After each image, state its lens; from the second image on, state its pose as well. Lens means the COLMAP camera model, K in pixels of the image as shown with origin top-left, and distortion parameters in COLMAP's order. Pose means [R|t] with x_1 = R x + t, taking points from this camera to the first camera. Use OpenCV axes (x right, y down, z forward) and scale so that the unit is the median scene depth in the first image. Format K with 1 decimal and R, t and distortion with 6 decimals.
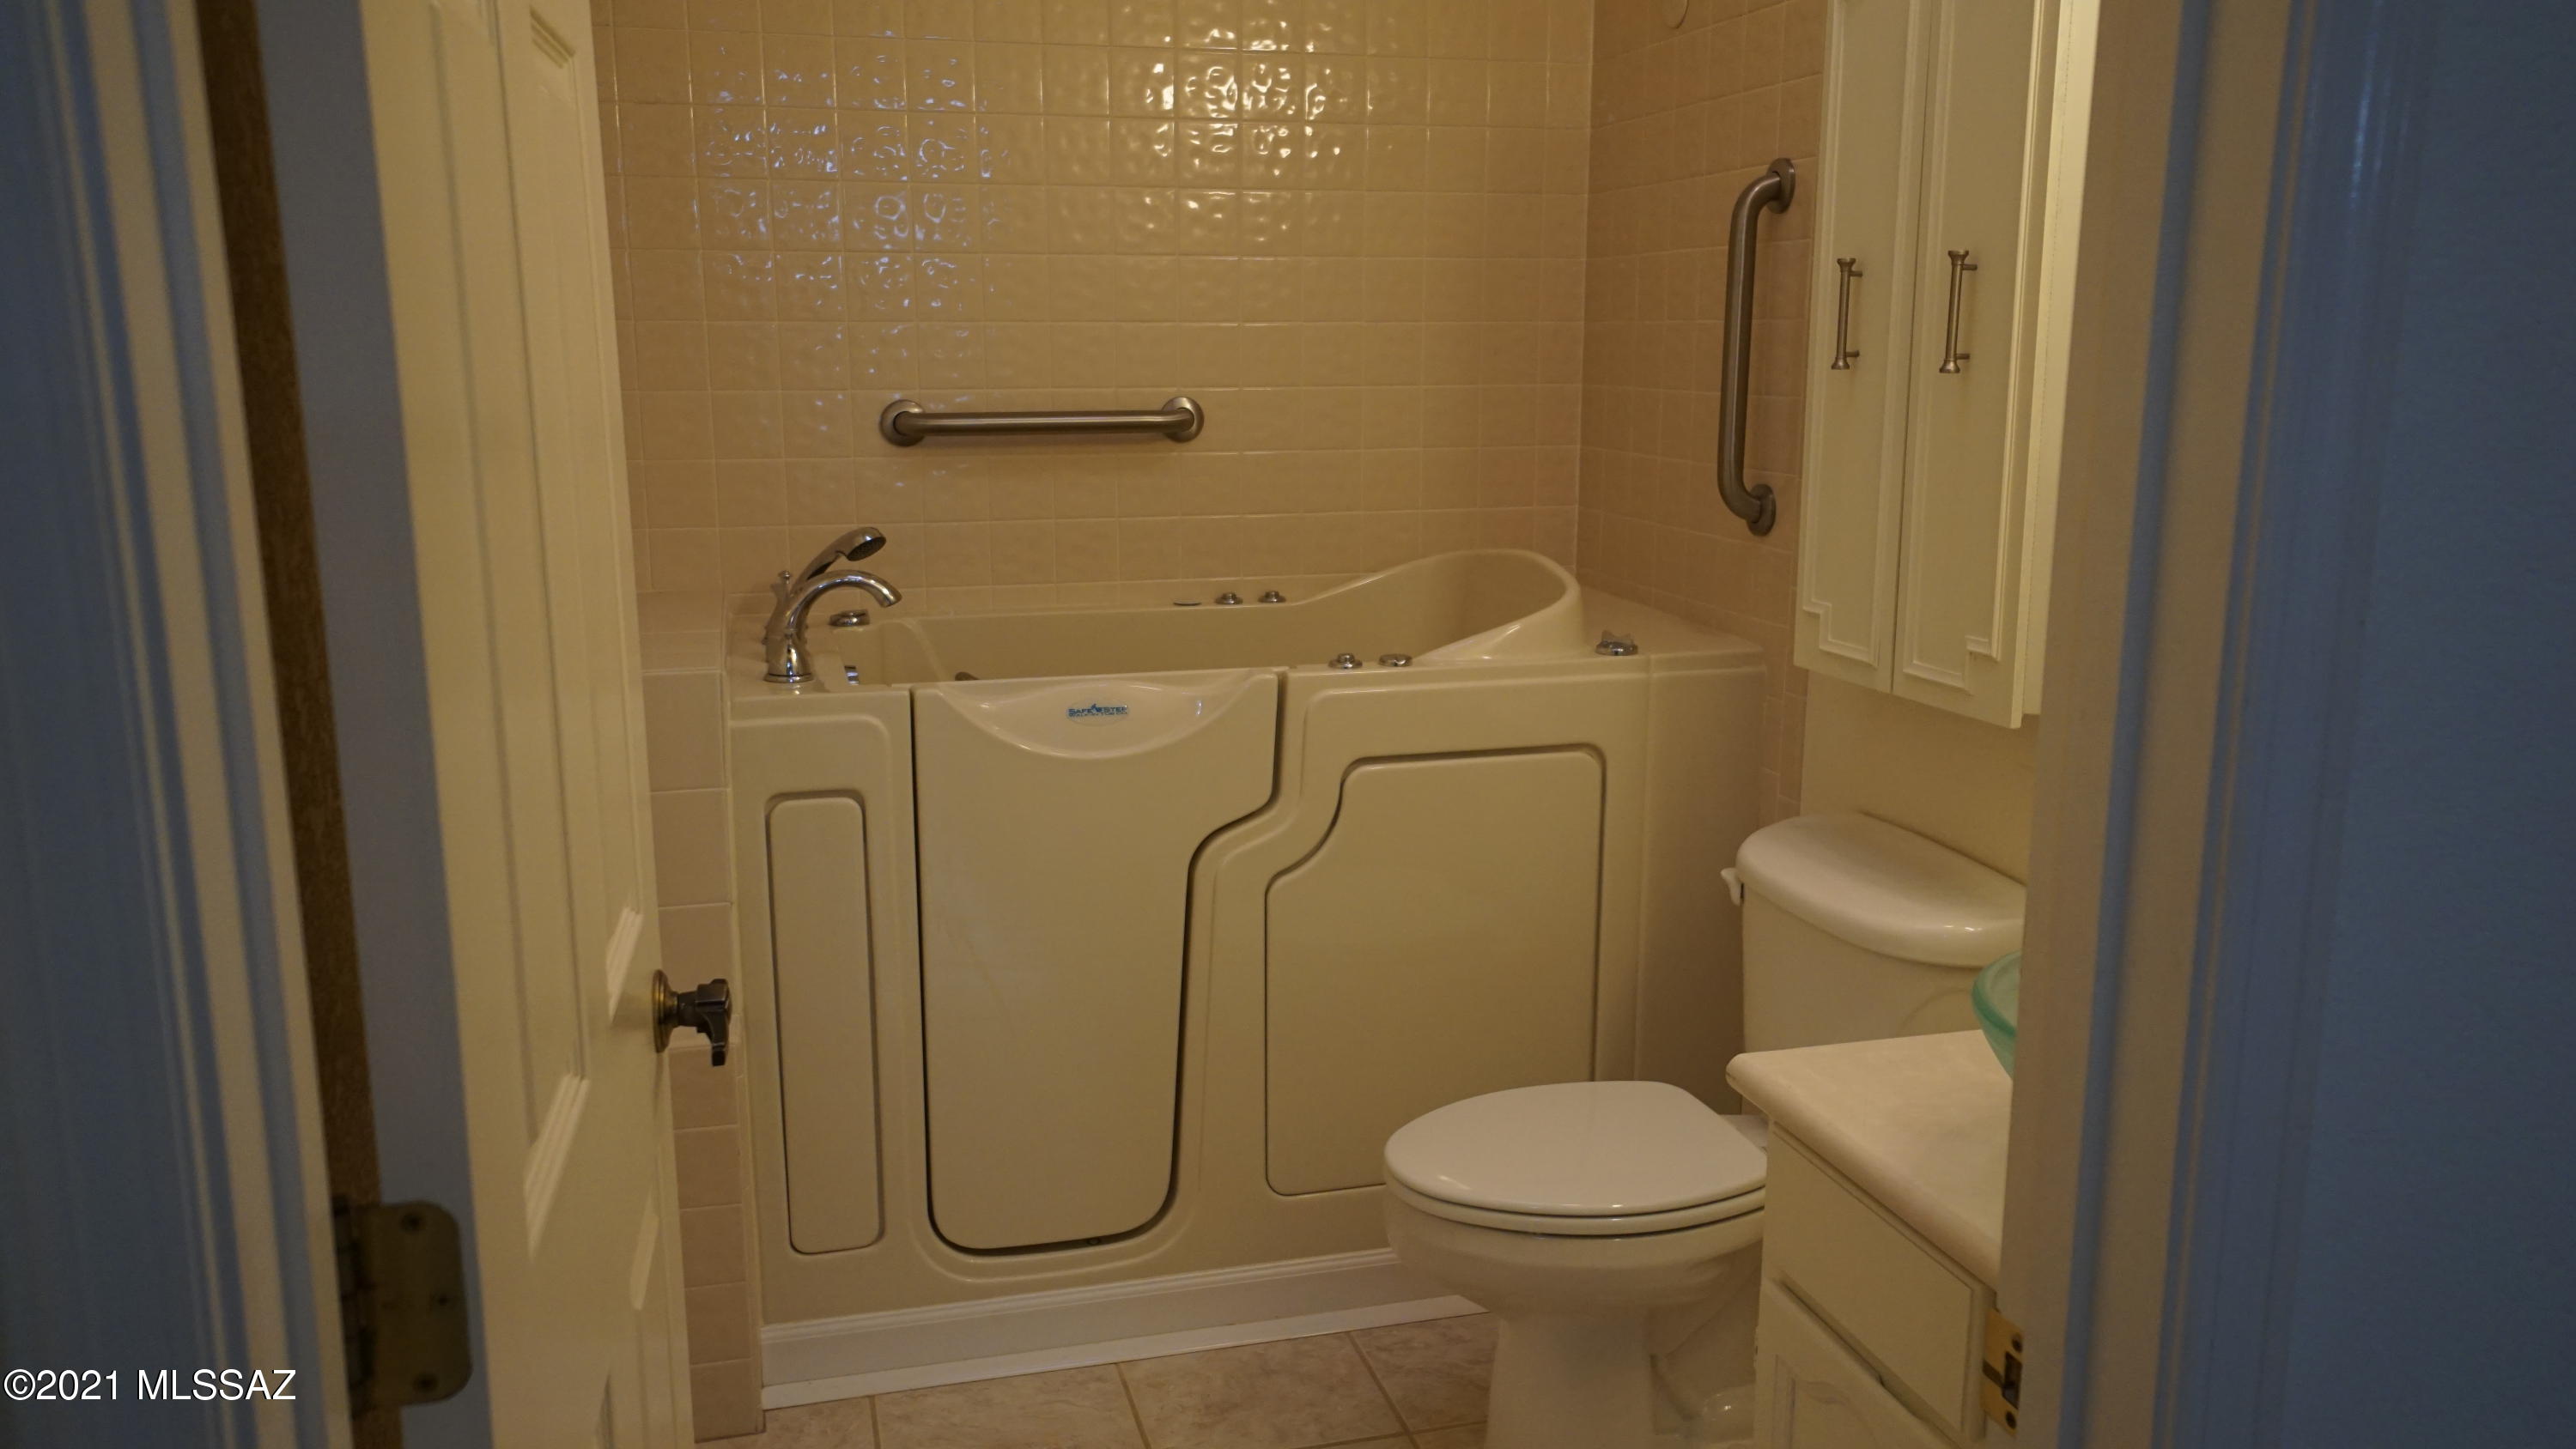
lens RADIAL K [[1926.2, 0, 1261.9], [0, 1926.2, 708.2], [0, 0, 1]] dist [0.020883, 0.038829]
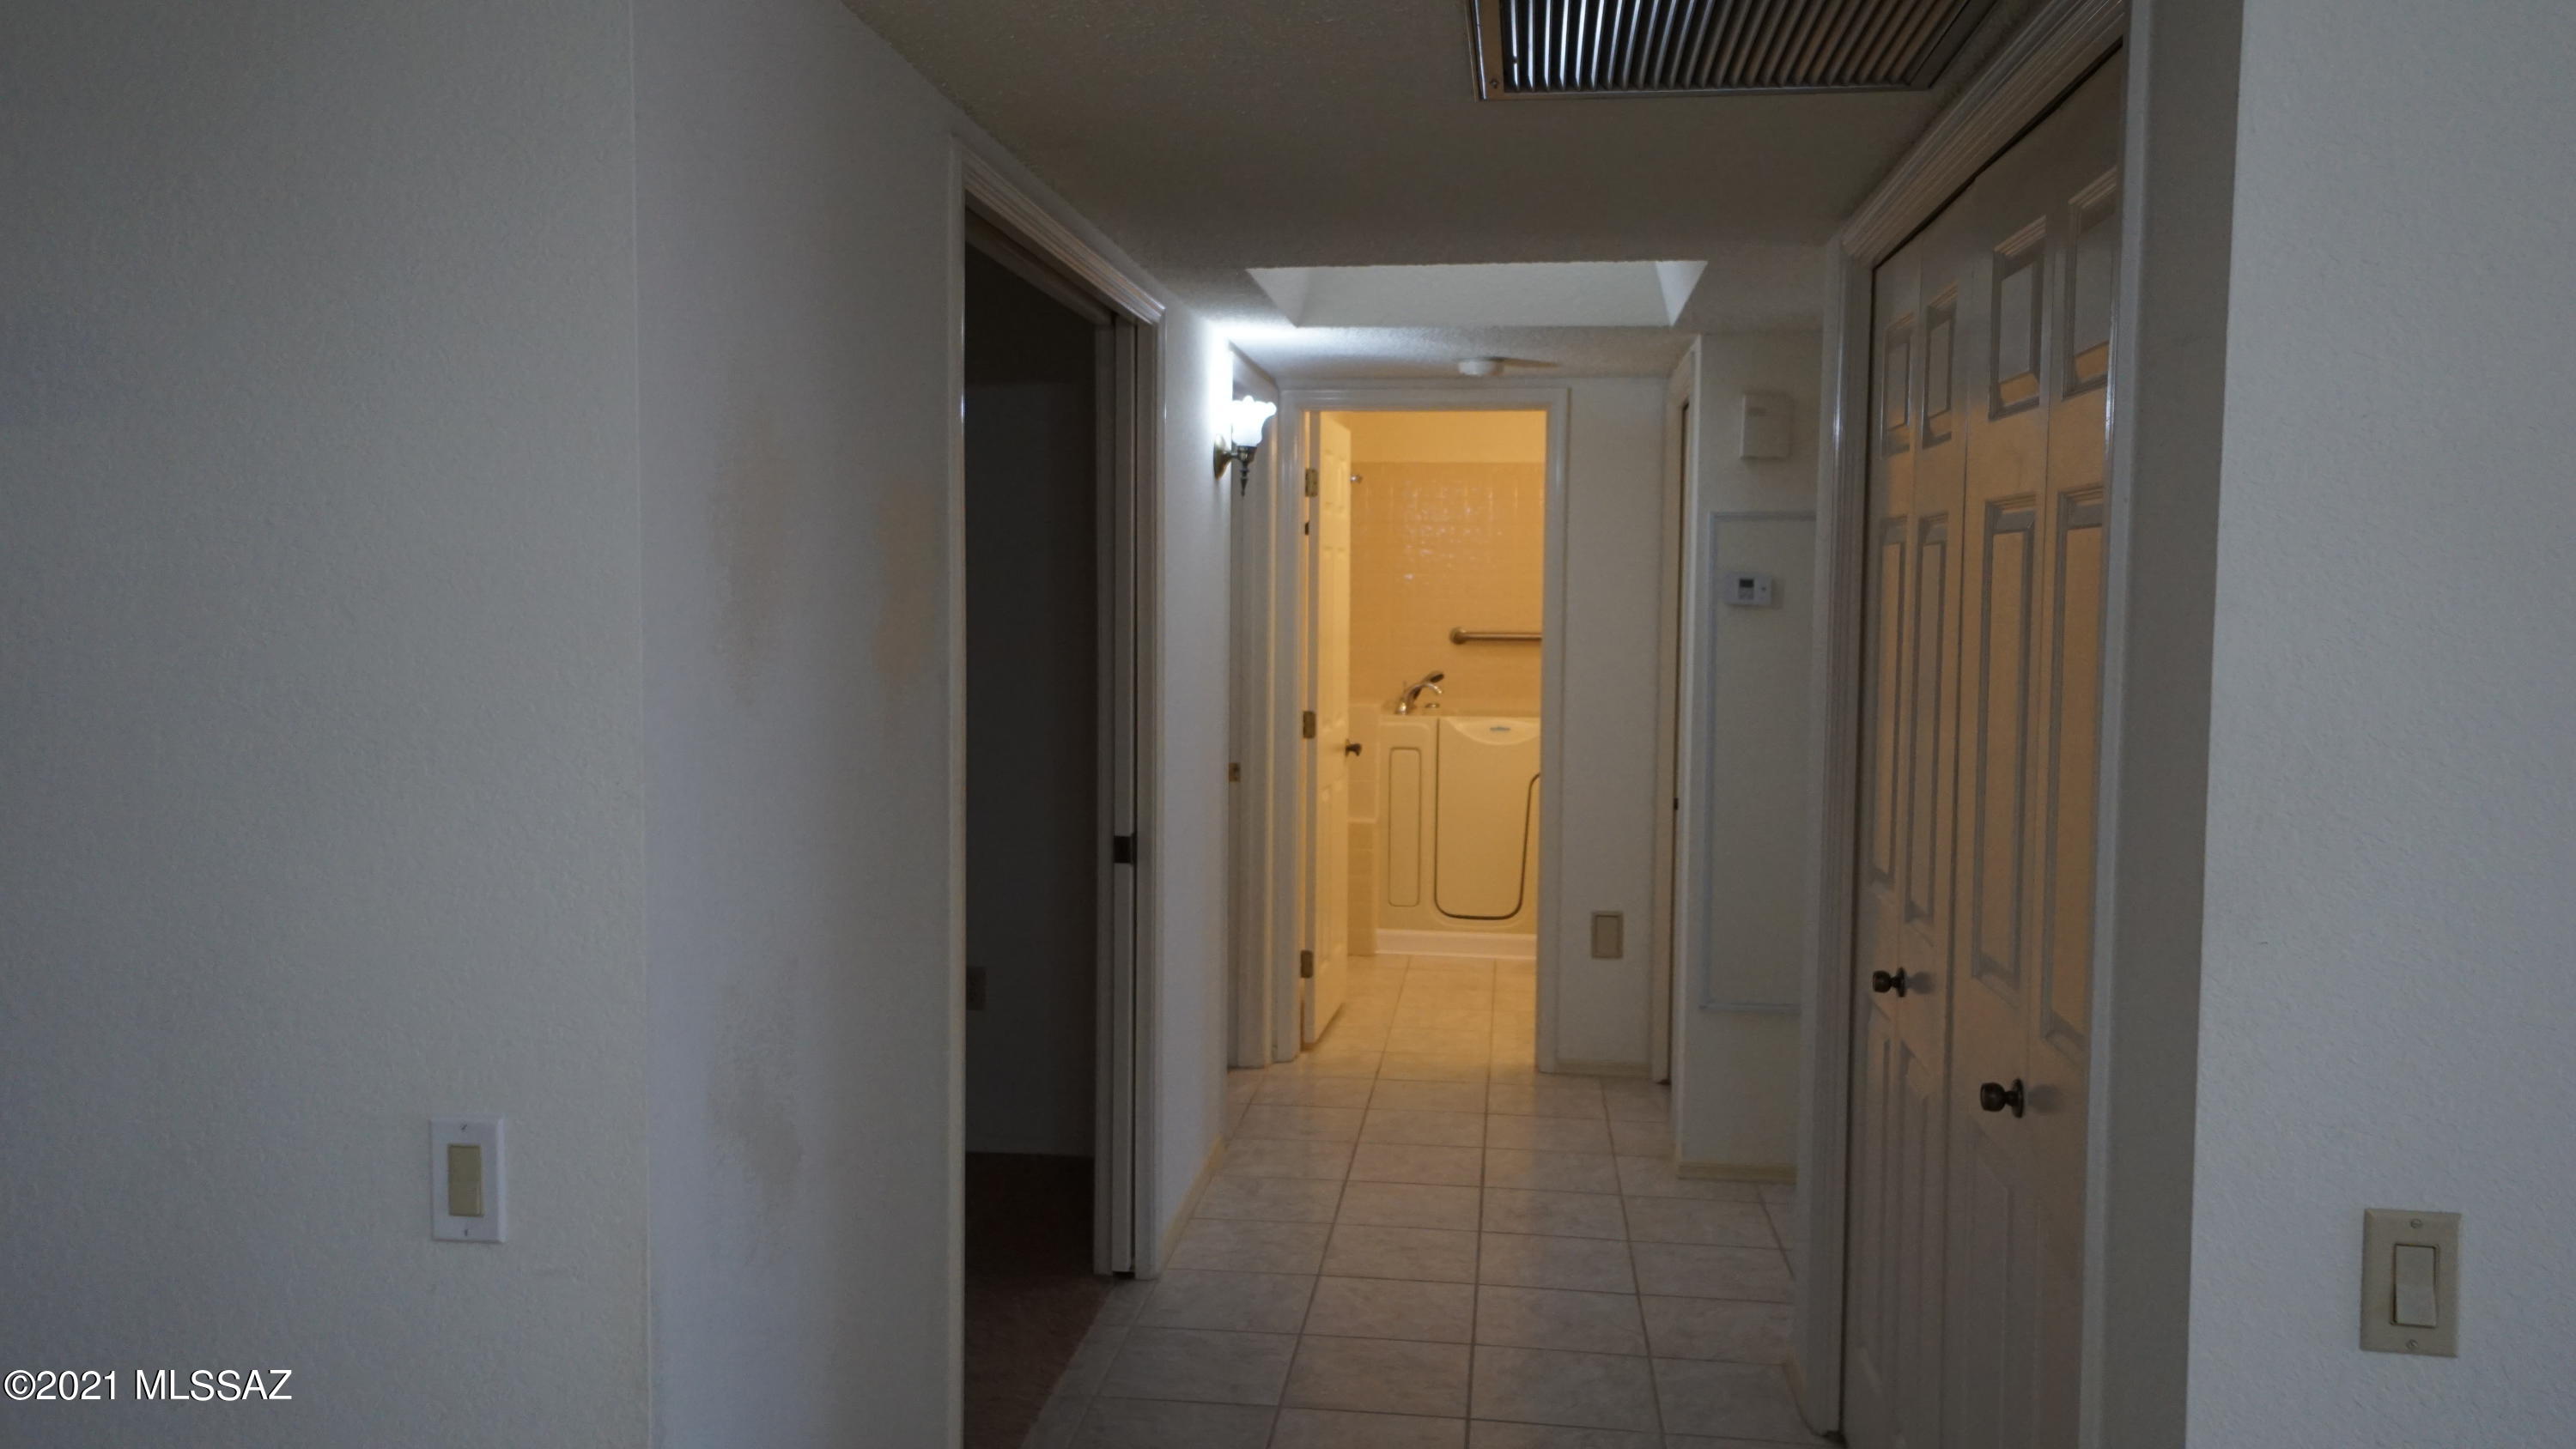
lens RADIAL K [[1926.2, 0, 1261.9], [0, 1926.2, 708.2], [0, 0, 1]] dist [0.020883, 0.038829]
pose [[0.924044, 0.038665, -0.380326, 0.699907], [-0.088560, 0.989459, -0.114575, 0.339842], [0.371887, 0.139554, 0.917728, -1.857229]]
